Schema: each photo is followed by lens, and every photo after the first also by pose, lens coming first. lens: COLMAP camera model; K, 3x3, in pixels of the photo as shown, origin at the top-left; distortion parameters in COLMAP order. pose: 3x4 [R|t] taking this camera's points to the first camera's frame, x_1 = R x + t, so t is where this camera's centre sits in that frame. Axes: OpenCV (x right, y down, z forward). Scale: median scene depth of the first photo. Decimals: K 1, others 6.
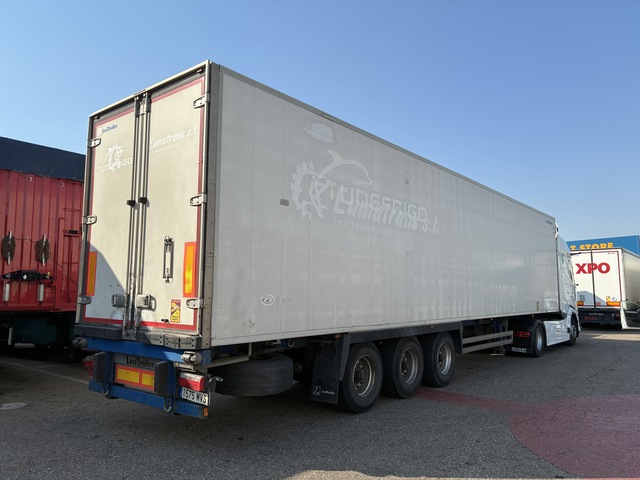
lens RADIAL K [[491.4, 0, 320.0], [0, 491.4, 240.0], [0, 0, 1]] dist [-0.002340, -0.002187]
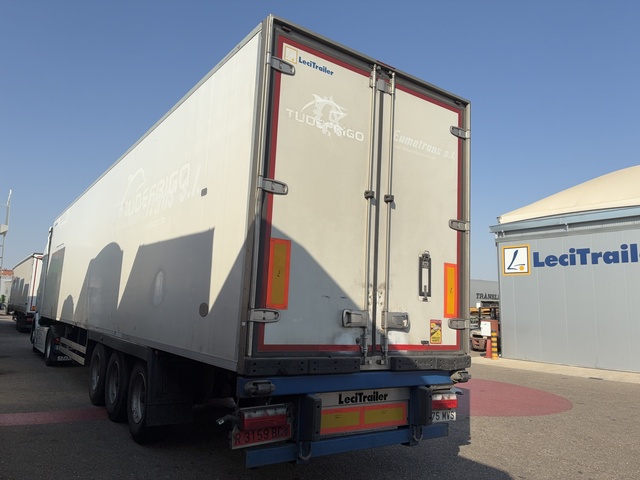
lens RADIAL K [[491.4, 0, 320.0], [0, 491.4, 240.0], [0, 0, 1]] dist [-0.002340, -0.002187]
pose [[0.277621, 0.150829, 0.948777, -1.243746], [-0.148600, 0.982454, -0.112701, 0.105573], [-0.949128, -0.109700, 0.295163, 0.910567]]
